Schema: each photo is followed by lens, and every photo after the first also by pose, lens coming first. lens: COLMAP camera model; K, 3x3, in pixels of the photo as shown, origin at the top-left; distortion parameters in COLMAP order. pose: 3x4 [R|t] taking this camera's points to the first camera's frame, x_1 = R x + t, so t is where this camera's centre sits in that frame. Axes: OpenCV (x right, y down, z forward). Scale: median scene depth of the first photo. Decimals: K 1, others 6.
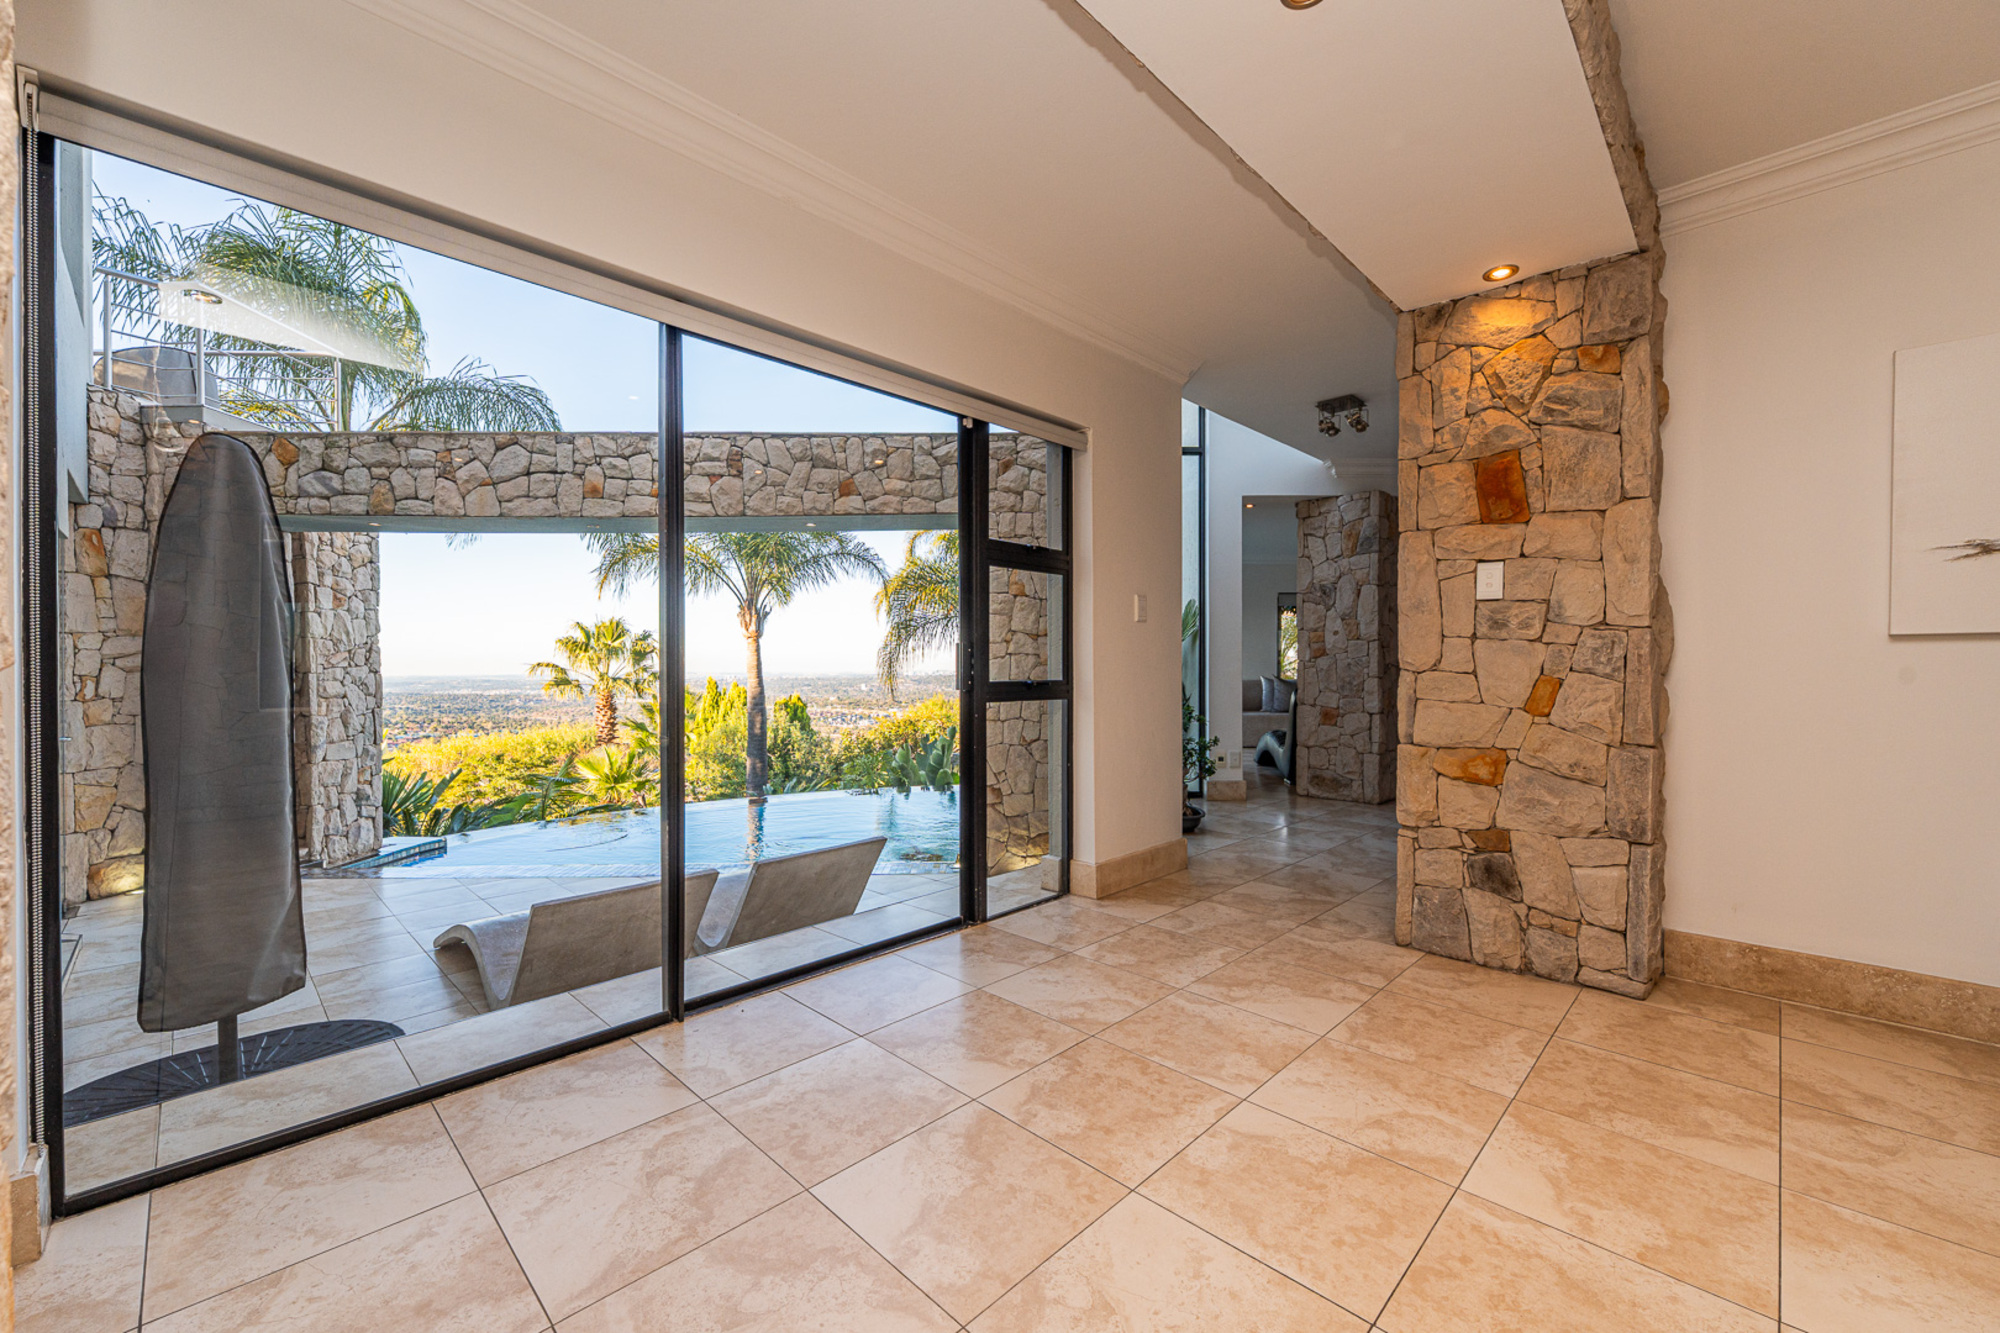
lens RADIAL K [[791.8, 0, 993.1], [0, 791.8, 668.4], [0, 0, 1]] dist [-0.003105, 0.000764]
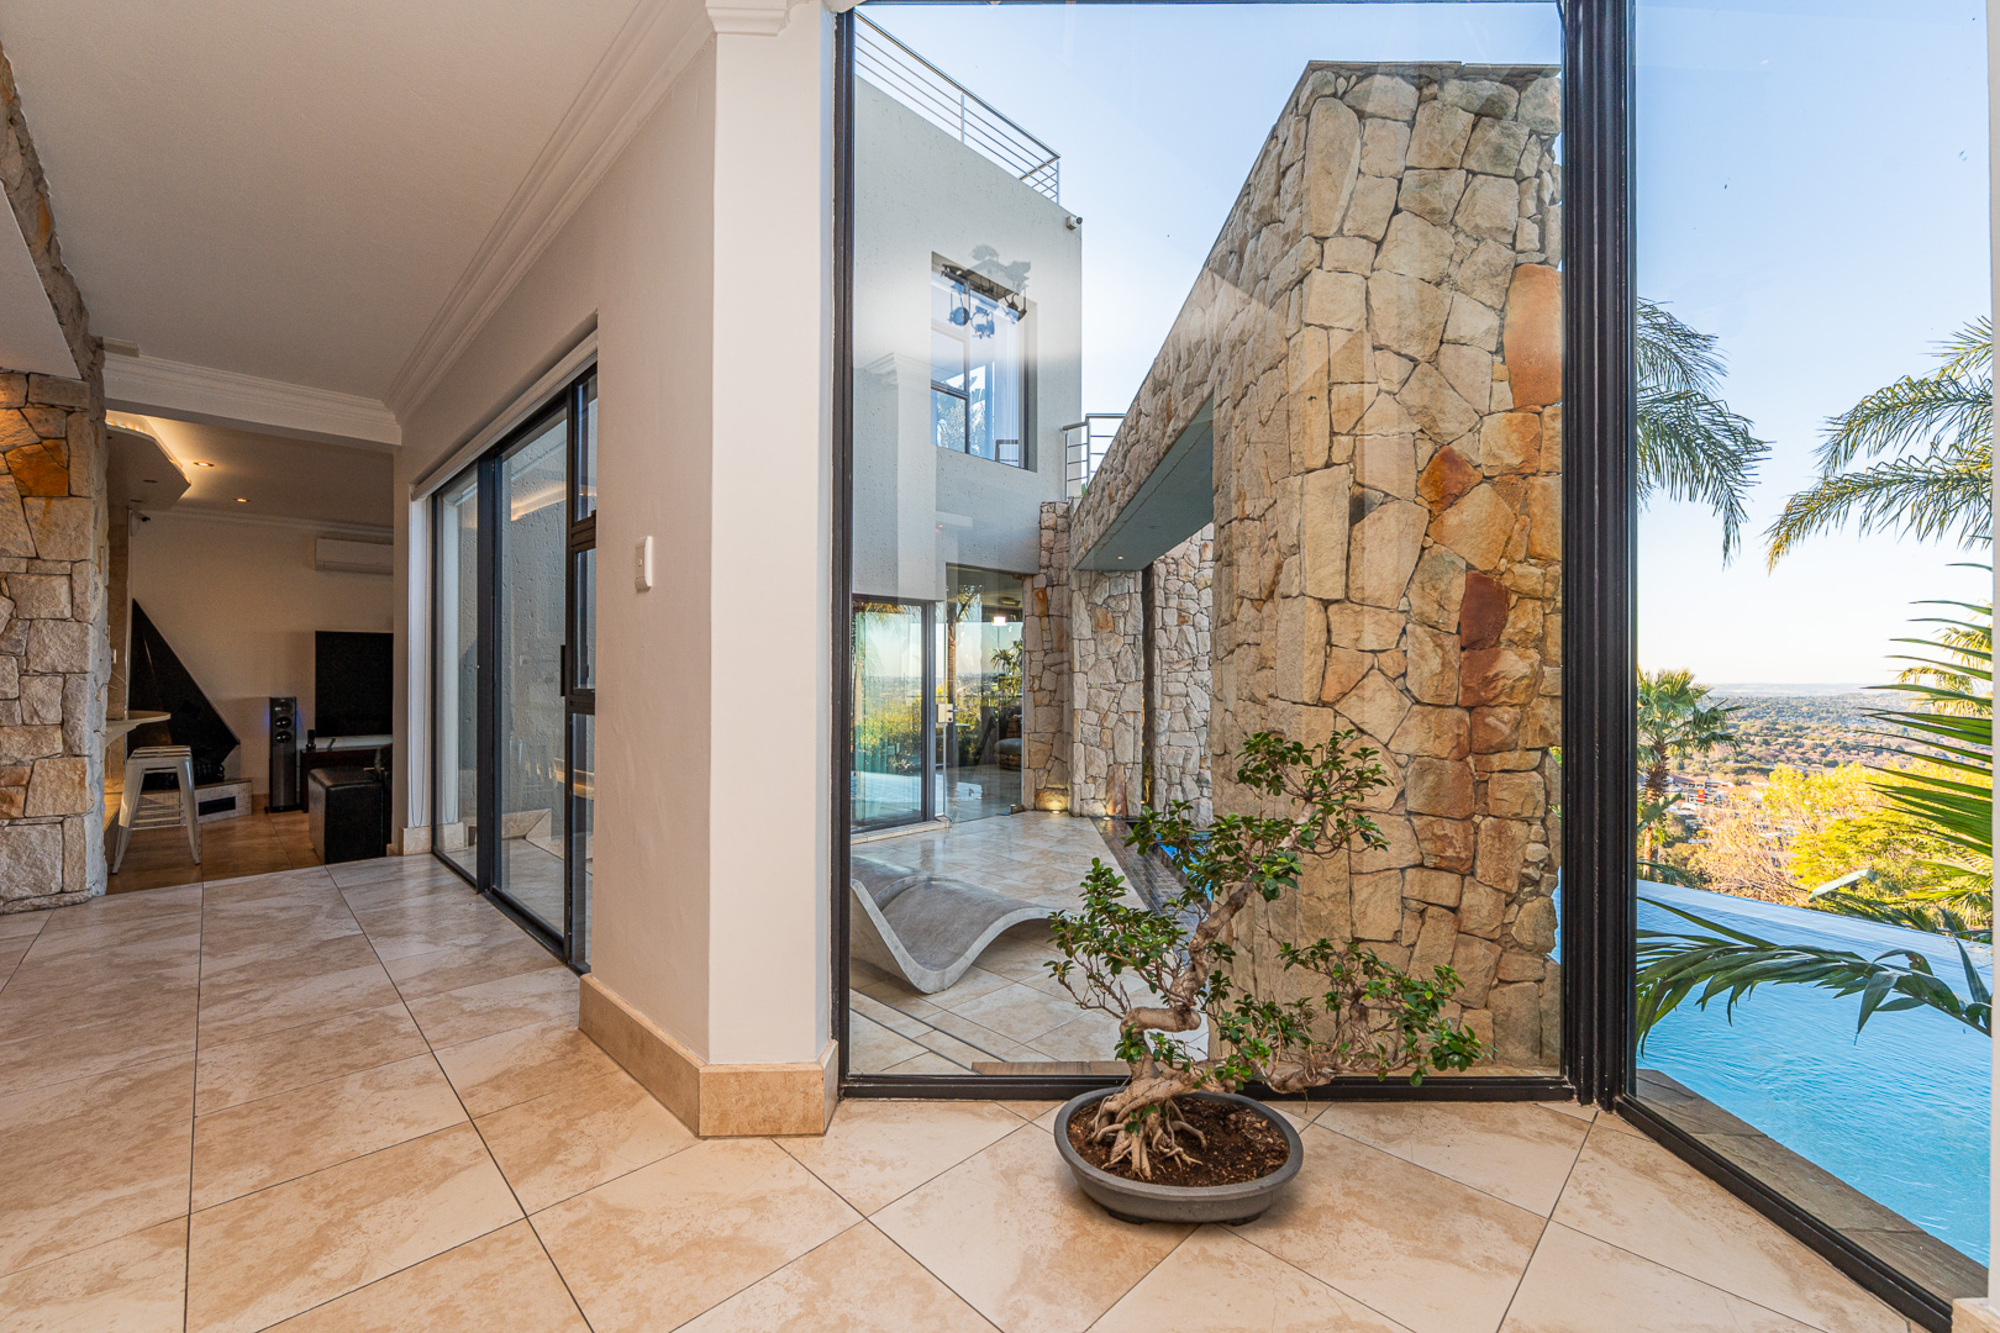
lens RADIAL K [[791.8, 0, 1001.3], [0, 791.8, 671.1], [0, 0, 1]] dist [-0.003105, 0.000764]
pose [[0.000134, 0.001374, -0.999999, 0.419370], [-0.004443, 0.999989, 0.001374, -0.002949], [0.999990, 0.004442, 0.000140, 0.719810]]
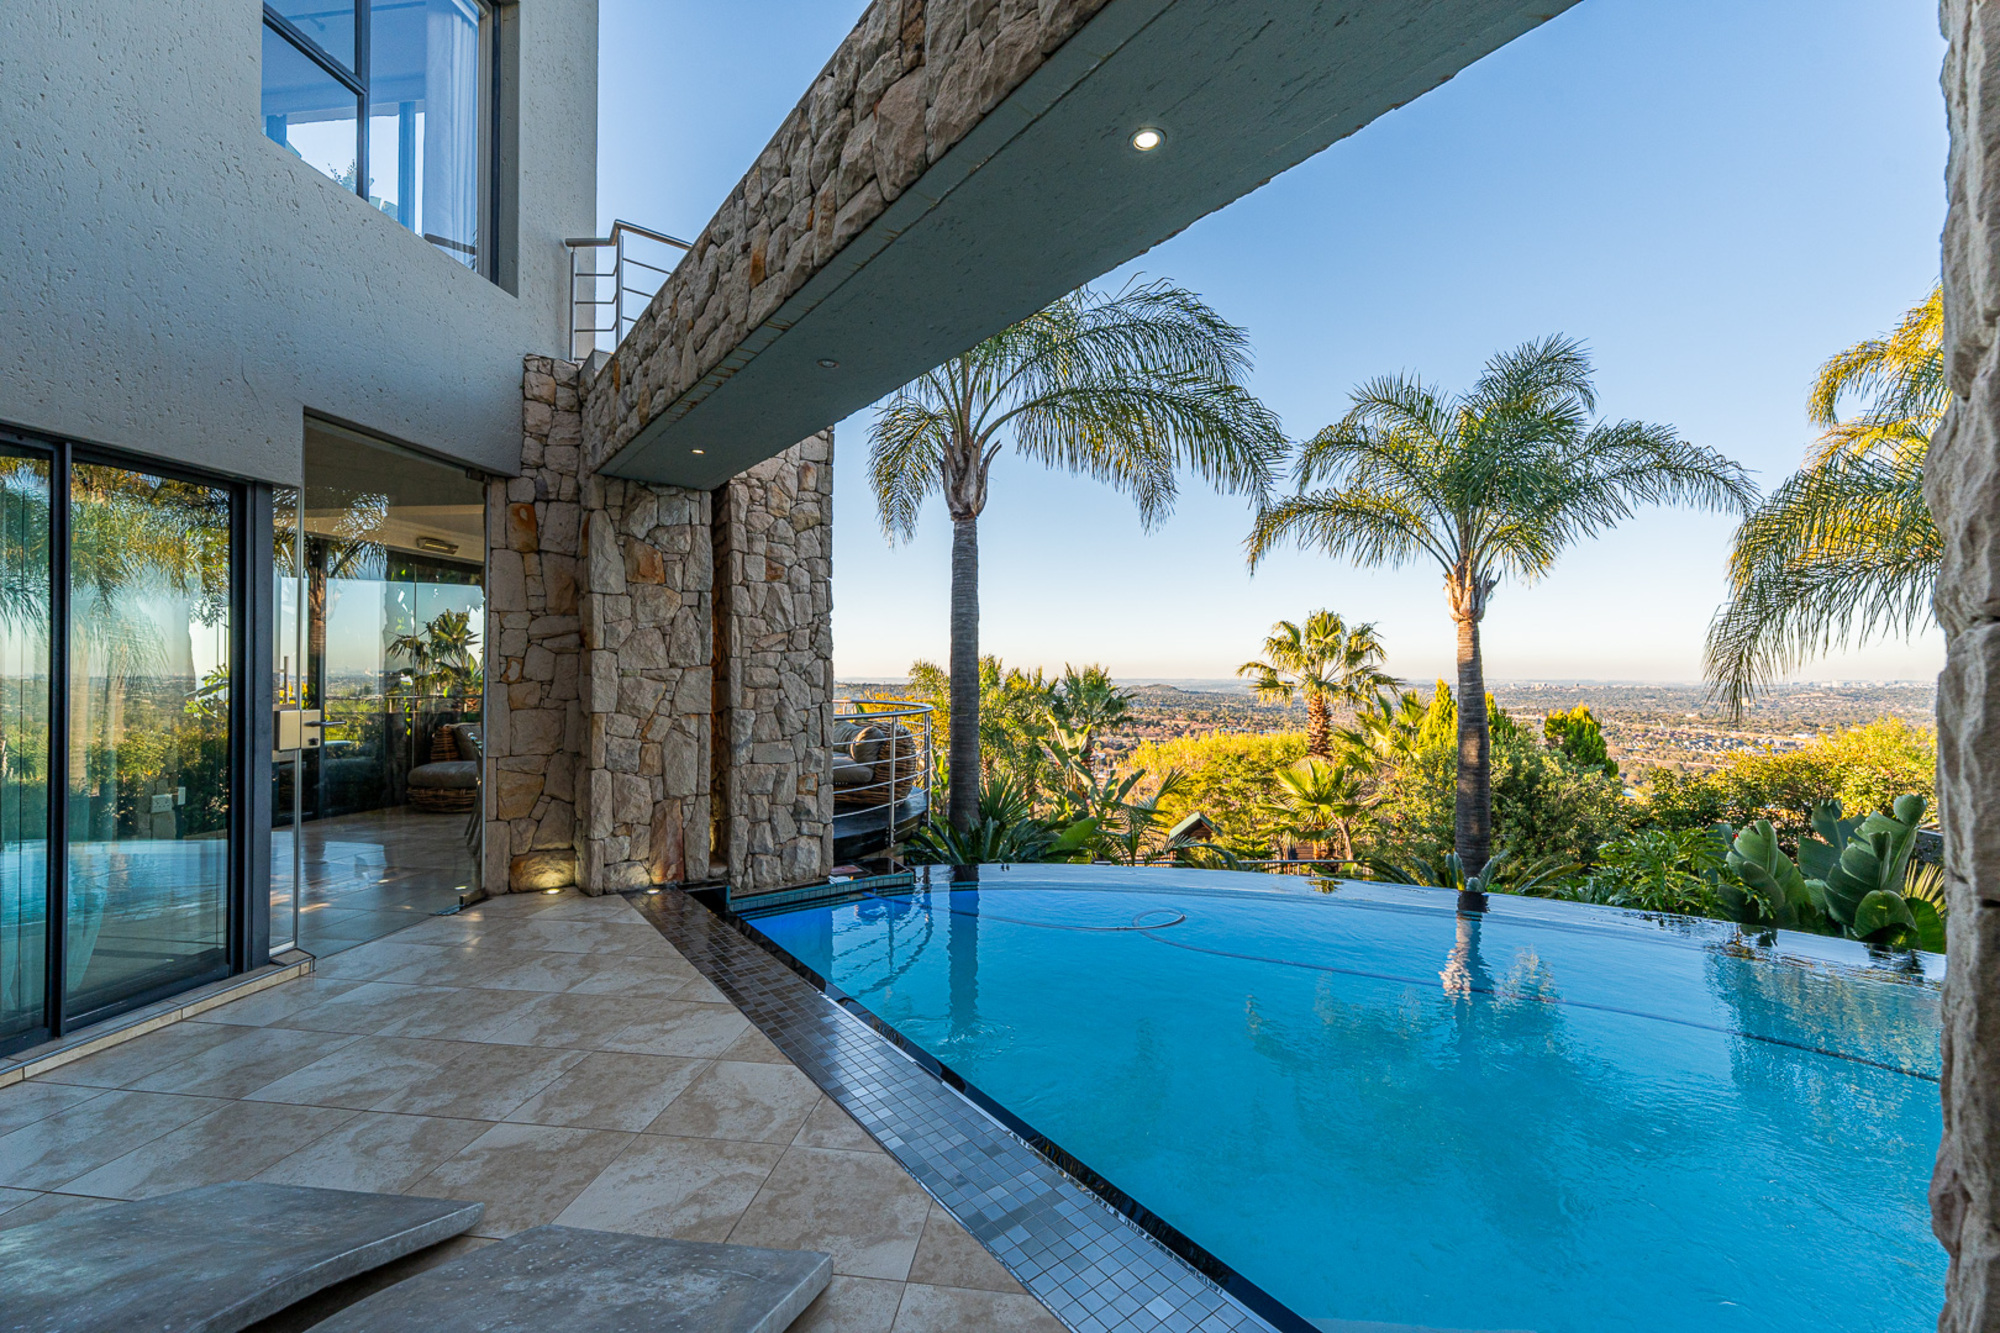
lens RADIAL K [[791.8, 0, 1001.5], [0, 791.8, 665.1], [0, 0, 1]] dist [-0.003105, 0.000764]
pose [[0.607476, -0.001143, -0.794338, -0.023172], [-0.007909, 0.999941, -0.007487, 0.017341], [0.794299, 0.010830, 0.607430, 0.690871]]
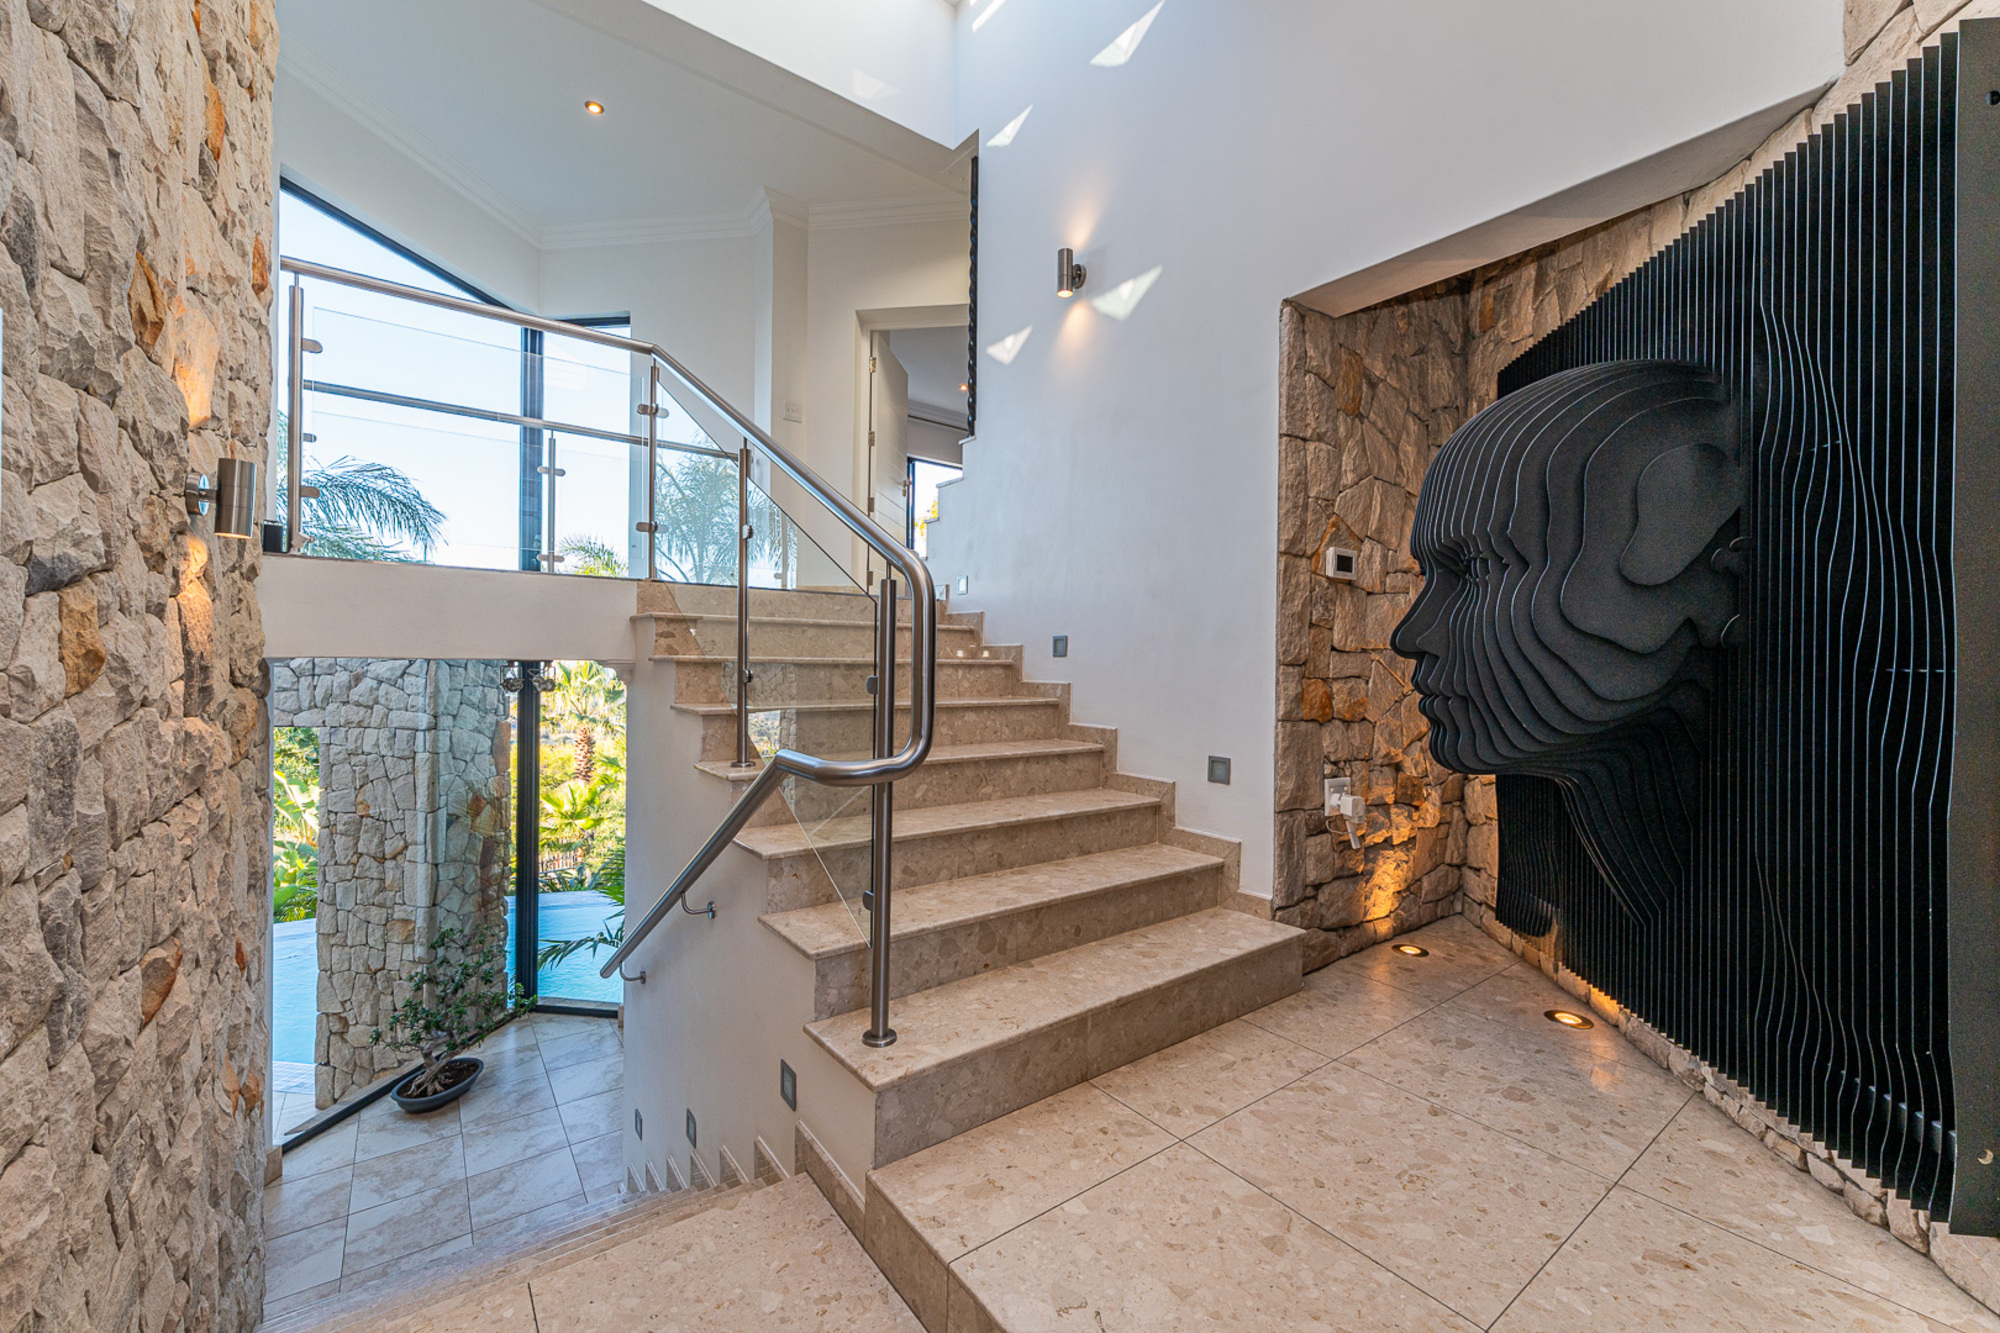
lens RADIAL K [[791.8, 0, 998.8], [0, 791.8, 660.8], [0, 0, 1]] dist [-0.003105, 0.000764]
pose [[0.988942, 0.012290, -0.147795, 0.773537], [-0.012448, 0.999923, -0.000138, -0.241382], [0.147782, 0.001977, 0.989018, 0.148102]]
